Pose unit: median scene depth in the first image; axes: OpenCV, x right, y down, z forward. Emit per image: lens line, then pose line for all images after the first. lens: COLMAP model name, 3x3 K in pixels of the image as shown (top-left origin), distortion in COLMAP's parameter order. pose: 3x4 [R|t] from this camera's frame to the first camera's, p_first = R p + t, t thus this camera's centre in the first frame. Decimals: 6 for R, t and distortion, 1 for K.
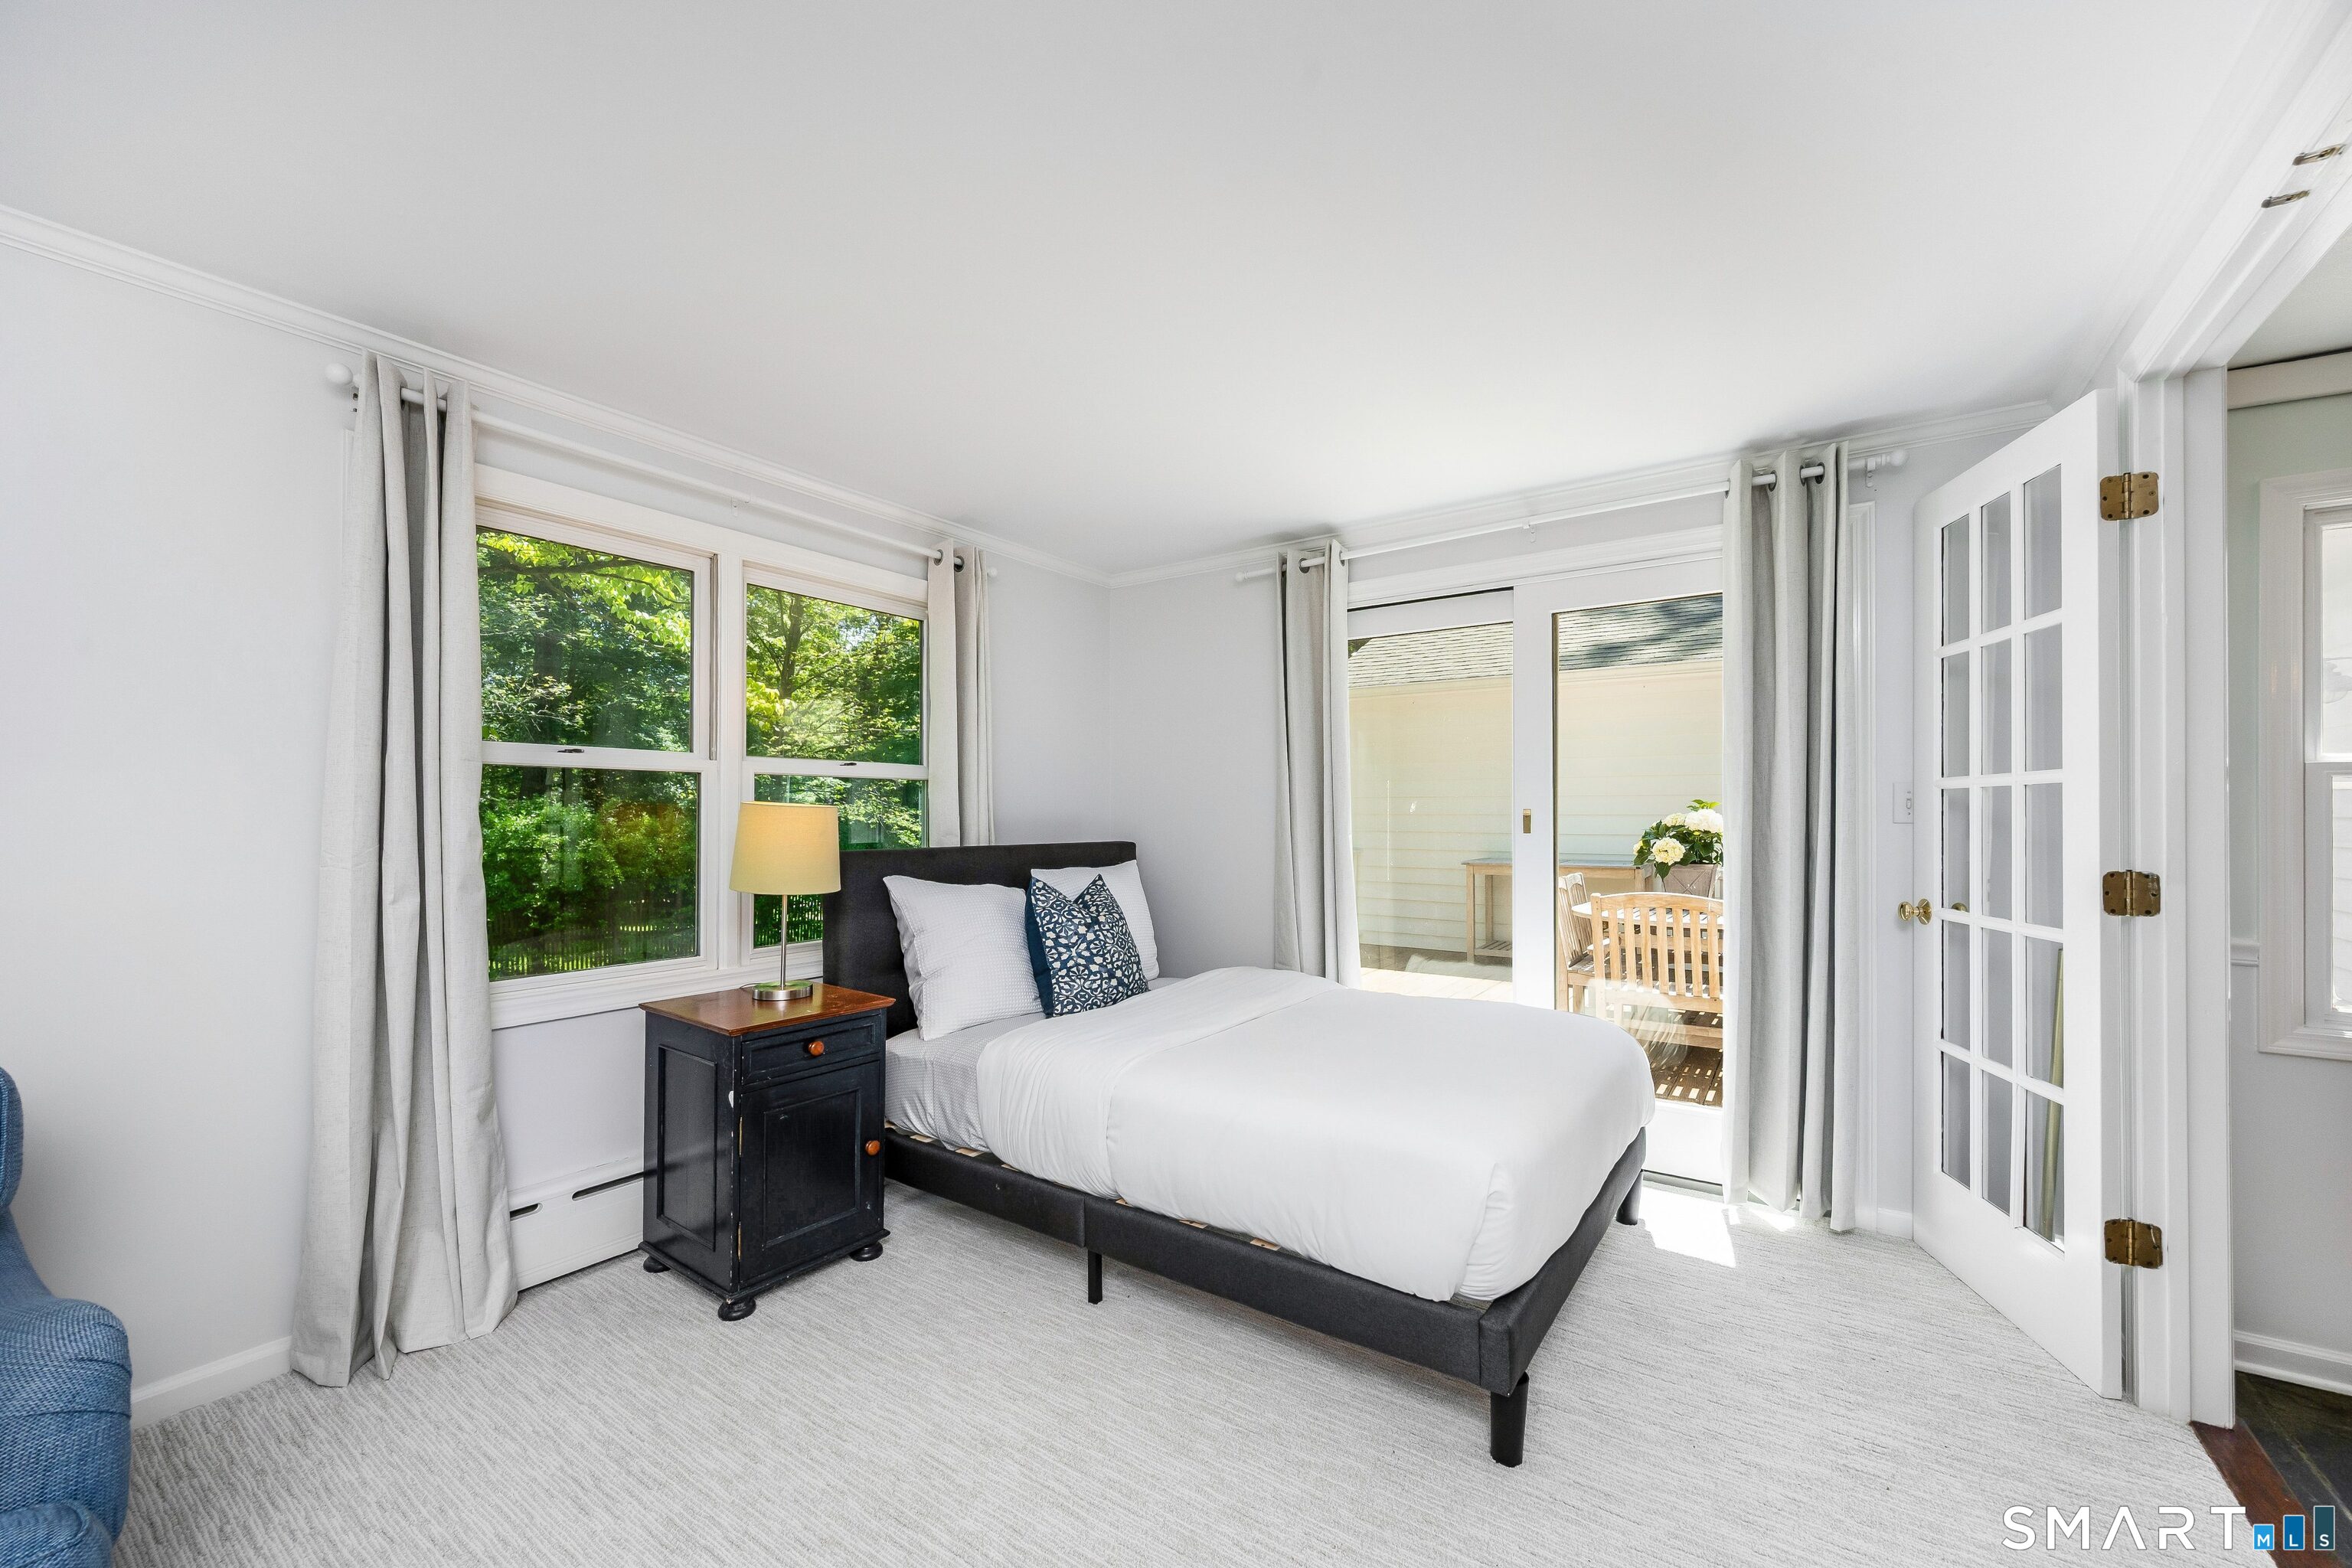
lens RADIAL K [[929.0, 0, 1178.1], [0, 929.0, 795.5], [0, 0, 1]] dist [-0.000822, -0.000340]
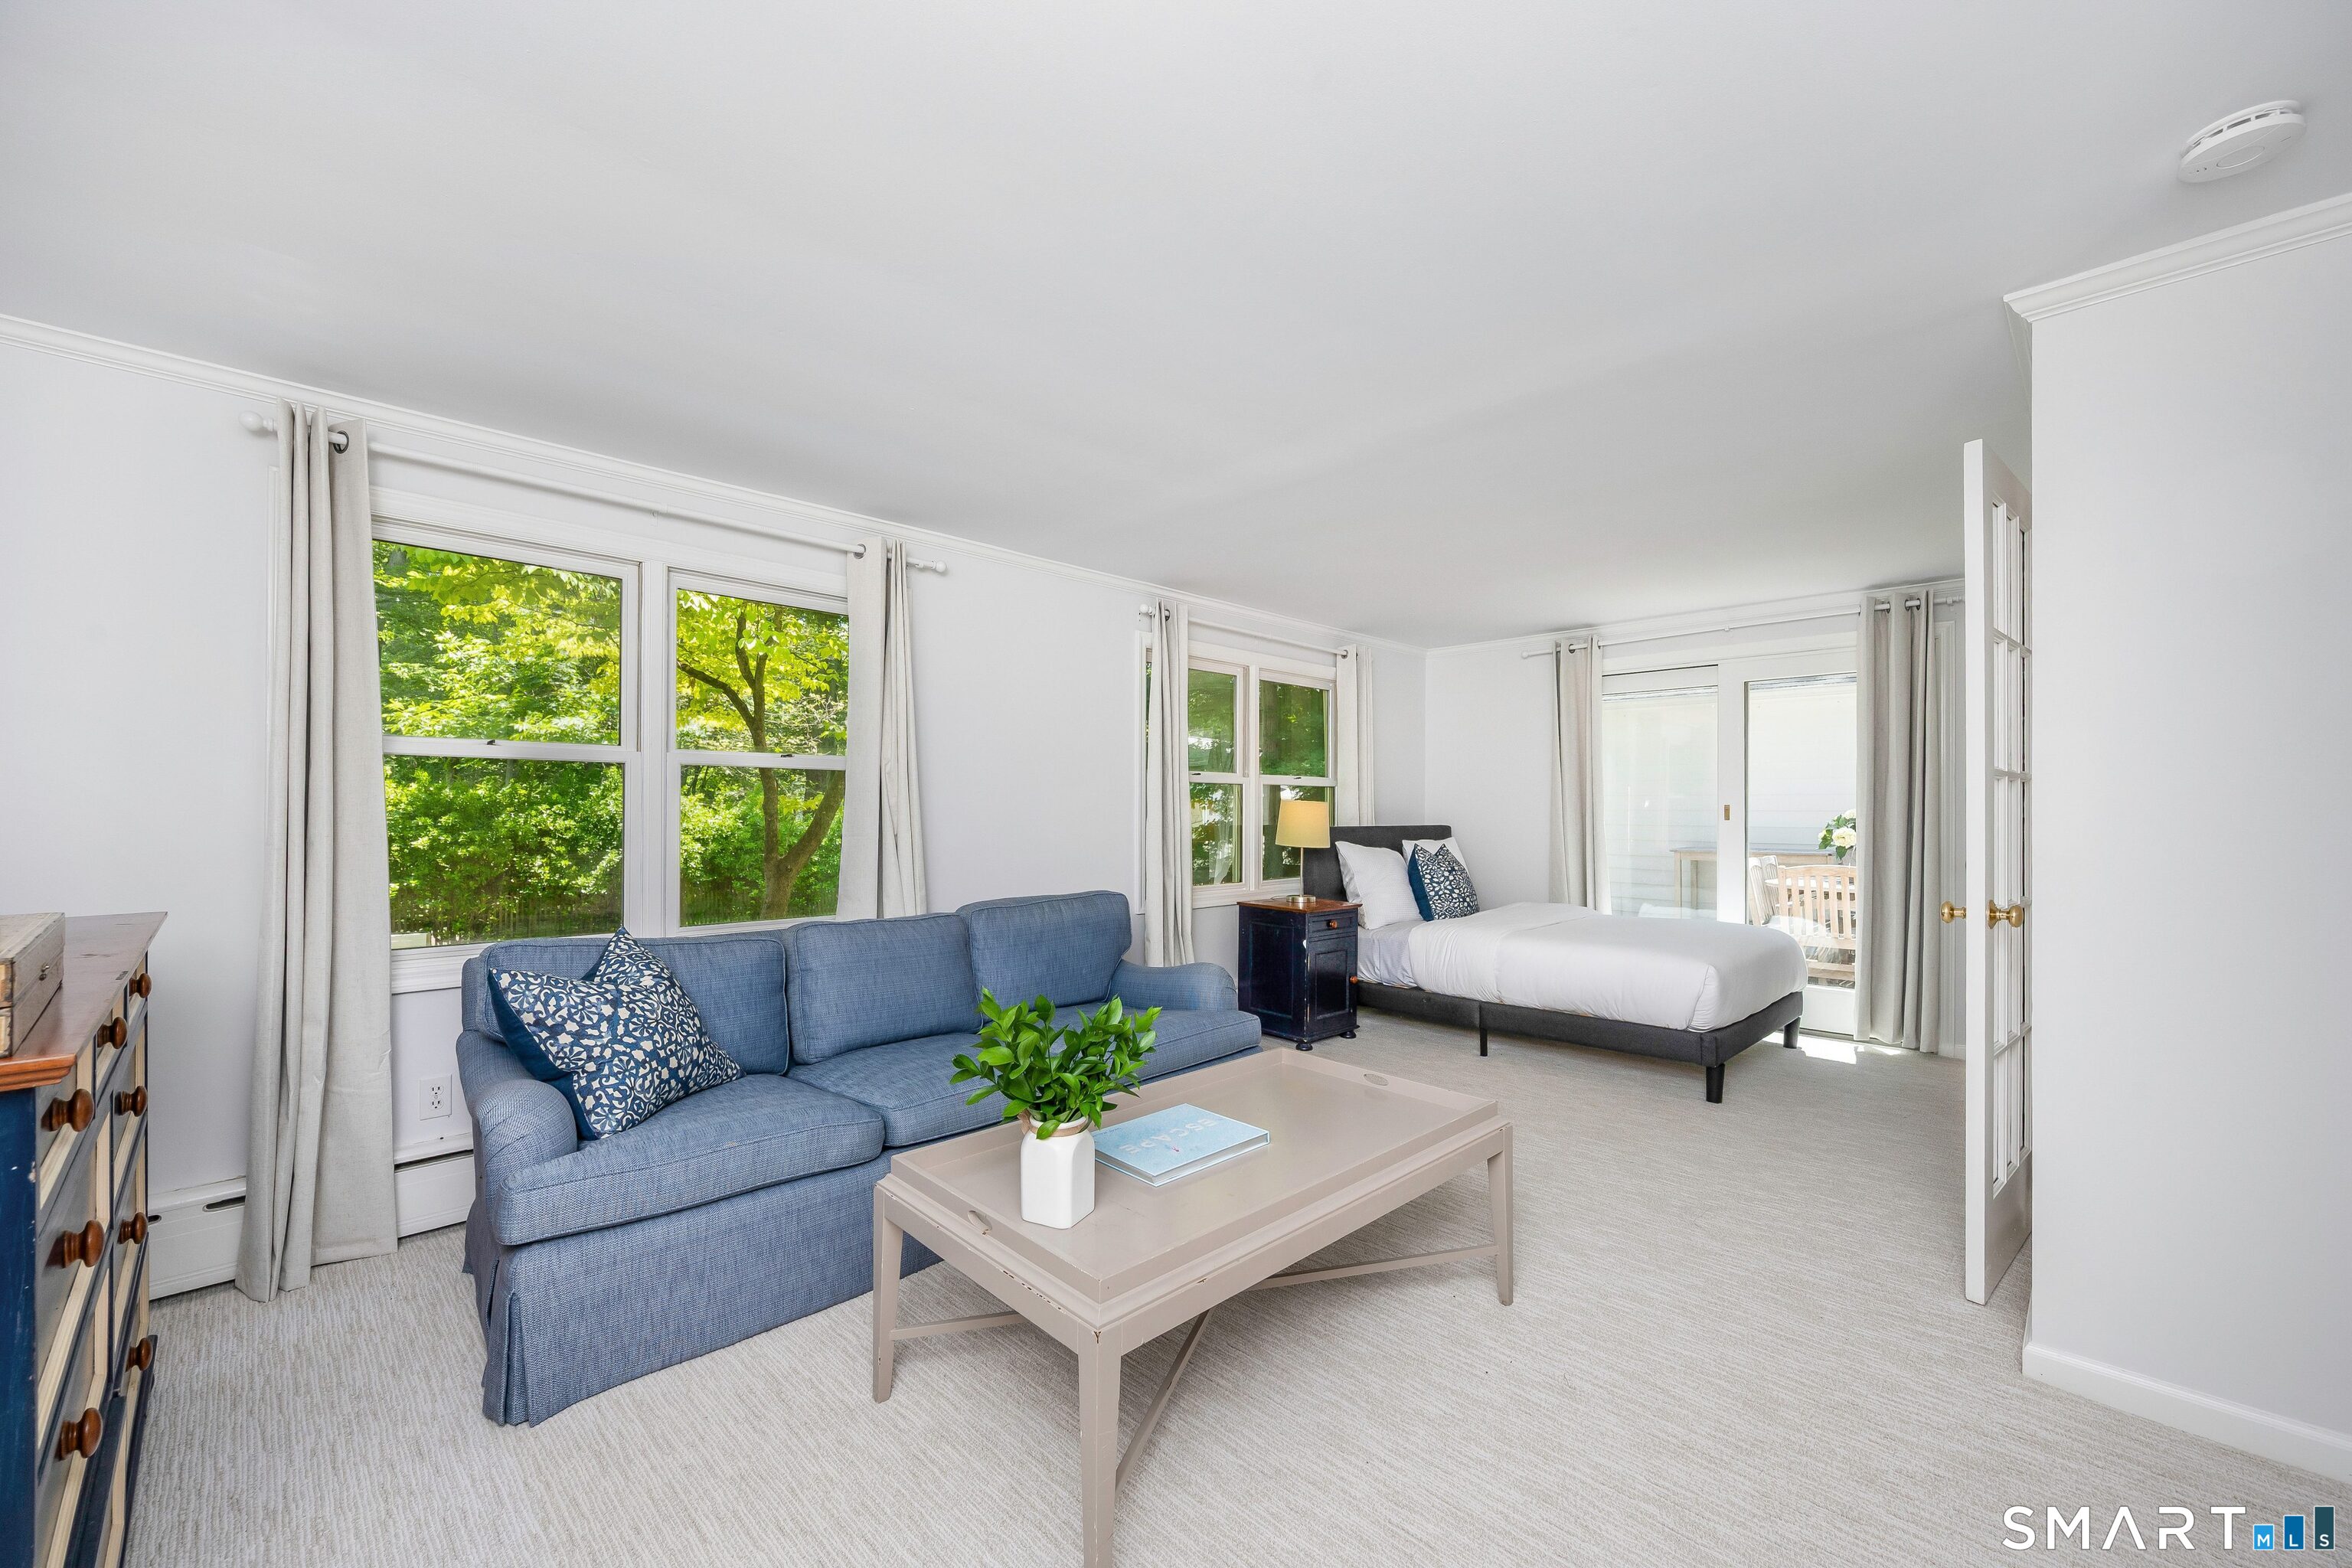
lens RADIAL K [[929.0, 0, 1174.0], [0, 929.0, 799.2], [0, 0, 1]] dist [-0.000822, -0.000340]
pose [[0.983611, 0.000572, -0.180304, -0.293870], [0.000718, 0.999975, 0.007090, -0.006967], [0.180303, -0.007103, 0.983585, -0.804087]]
